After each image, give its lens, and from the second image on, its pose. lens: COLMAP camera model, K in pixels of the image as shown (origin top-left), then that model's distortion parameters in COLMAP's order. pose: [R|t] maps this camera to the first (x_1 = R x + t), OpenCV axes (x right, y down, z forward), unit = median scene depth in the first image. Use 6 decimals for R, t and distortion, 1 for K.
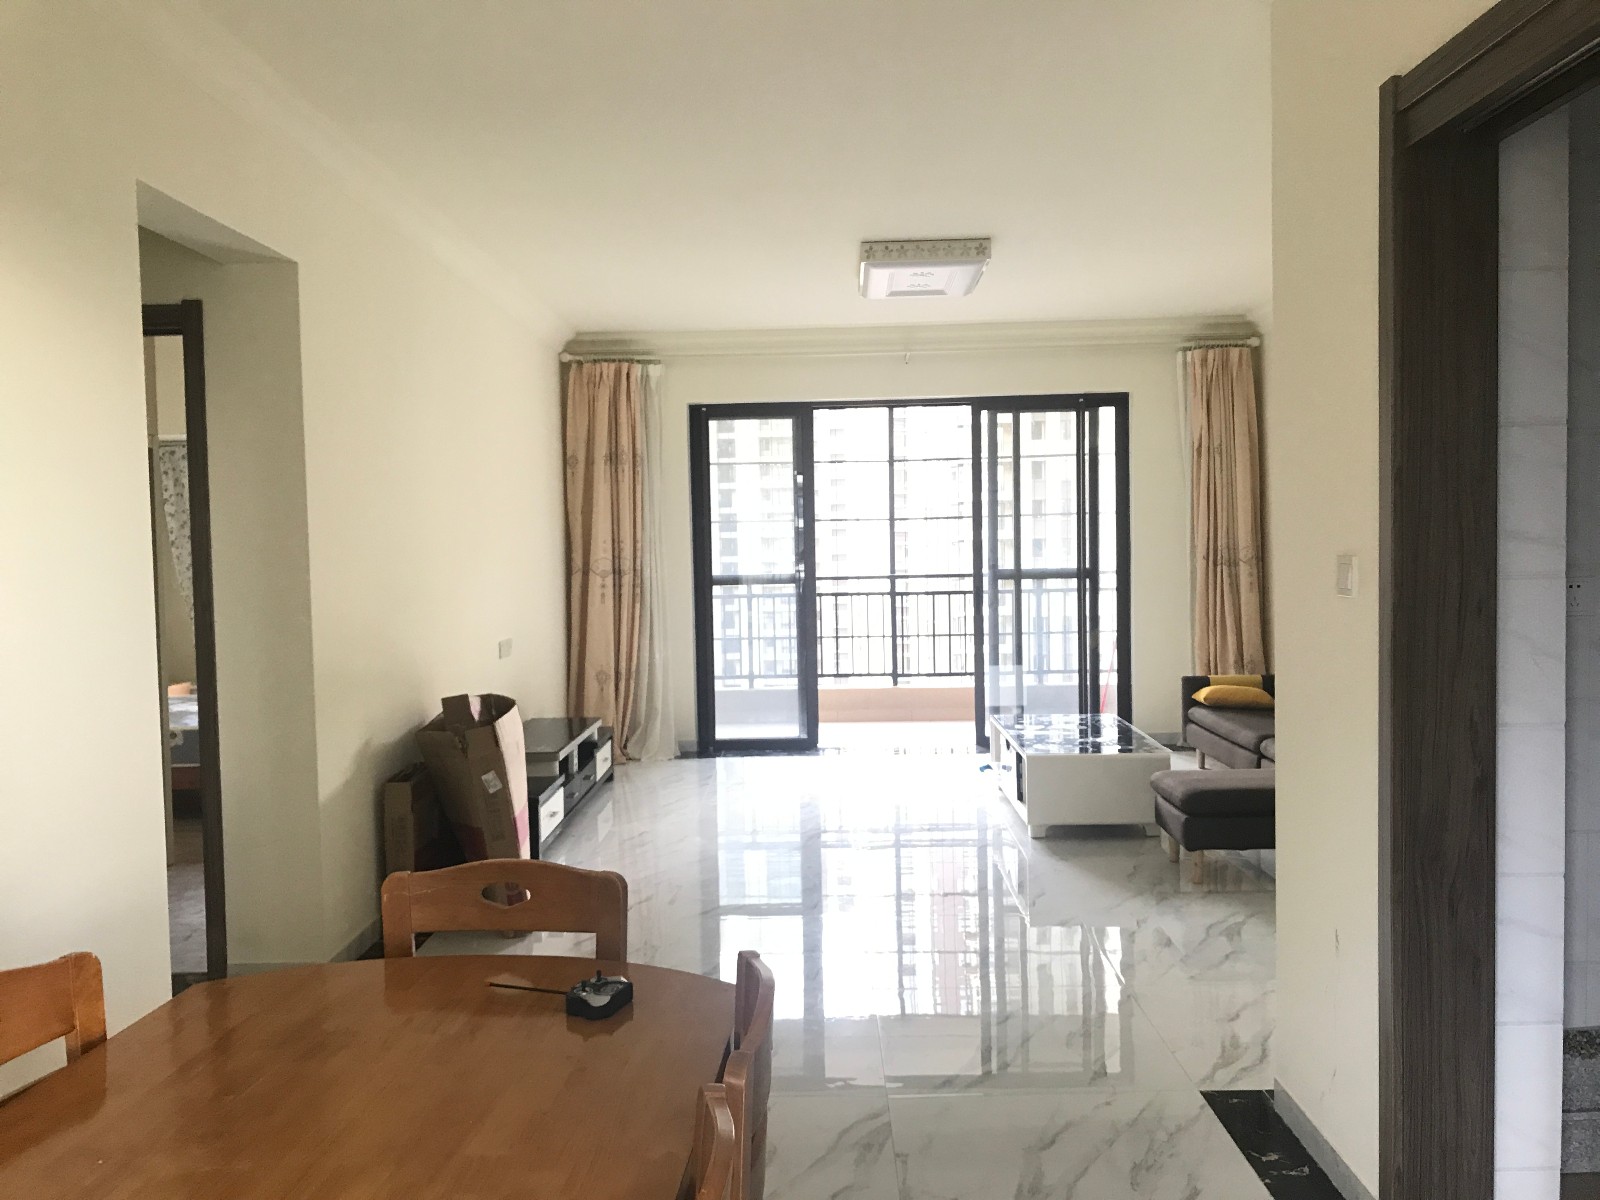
lens RADIAL K [[1326.1, 0, 800.0], [0, 1326.1, 600.0], [0, 0, 1]] dist [0.100741, -0.186382]
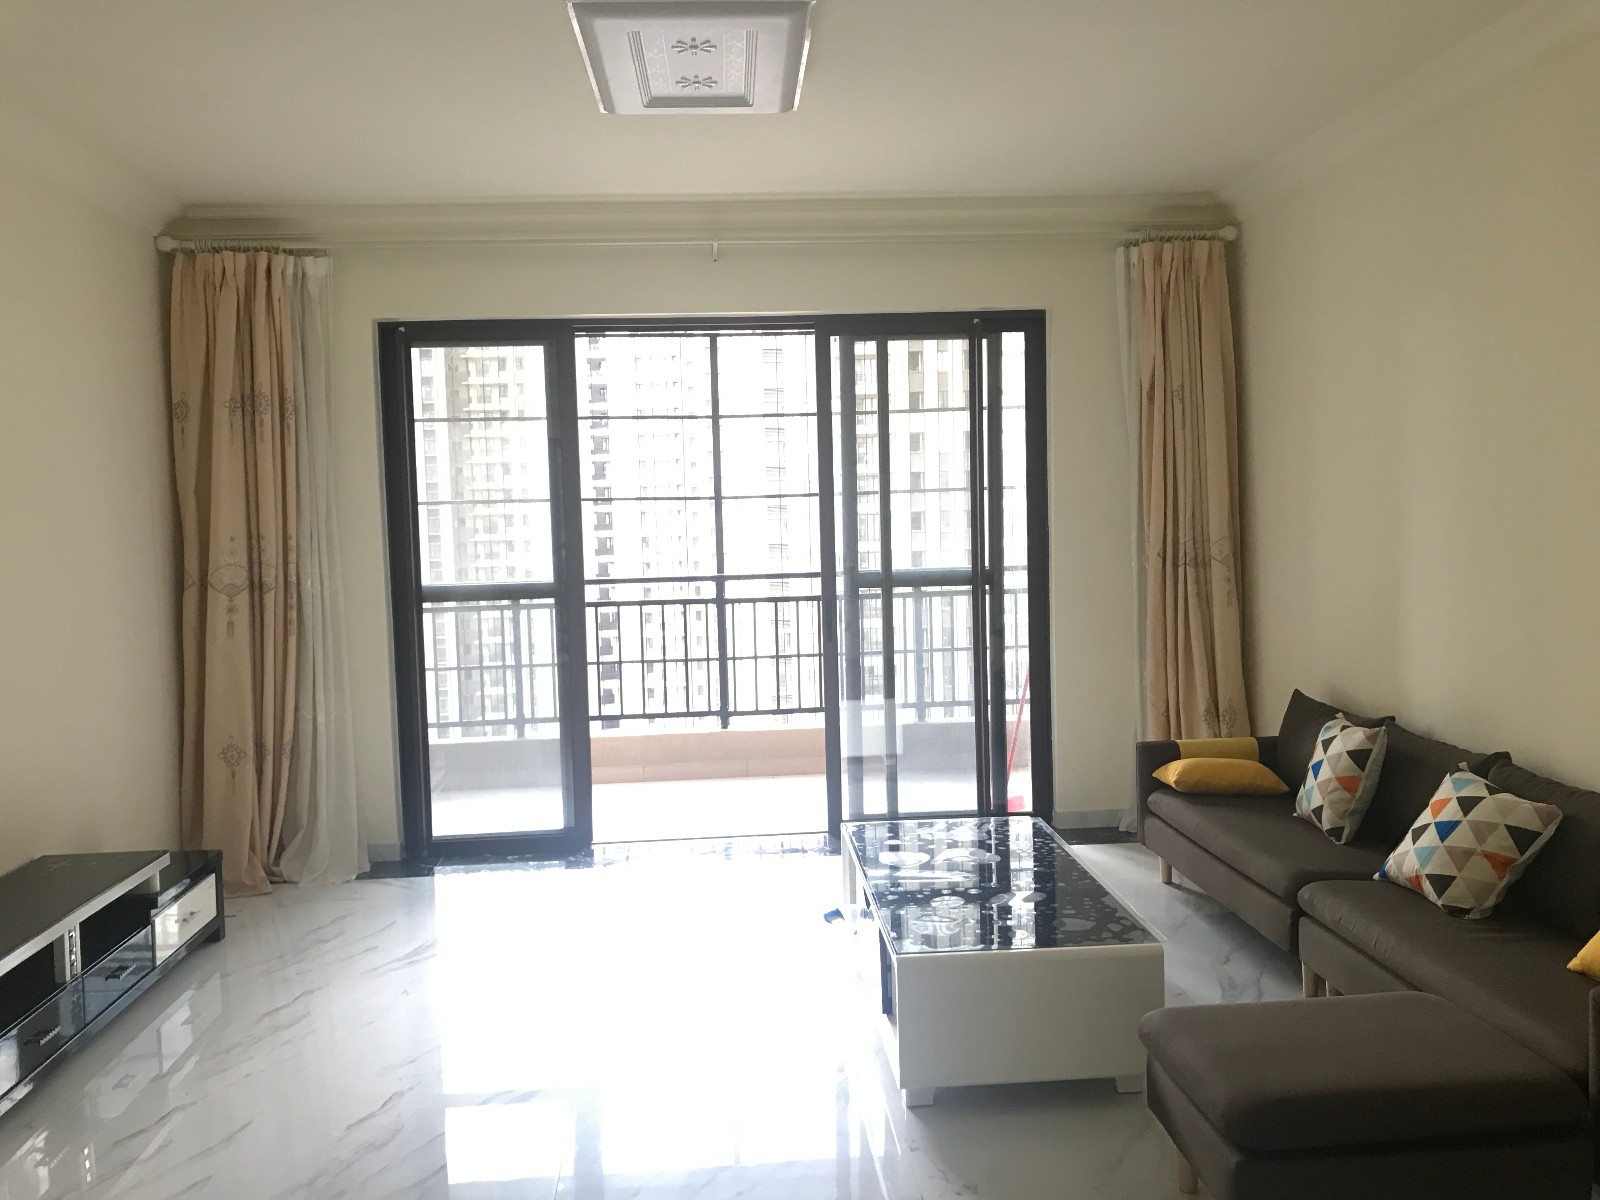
lens RADIAL K [[1326.1, 0, 800.0], [0, 1326.1, 600.0], [0, 0, 1]] dist [0.100741, -0.186382]
pose [[0.996065, -0.012957, 0.087678, 0.062194], [0.011308, 0.999750, 0.019283, -0.023586], [-0.087906, -0.018216, 0.995962, 0.340409]]
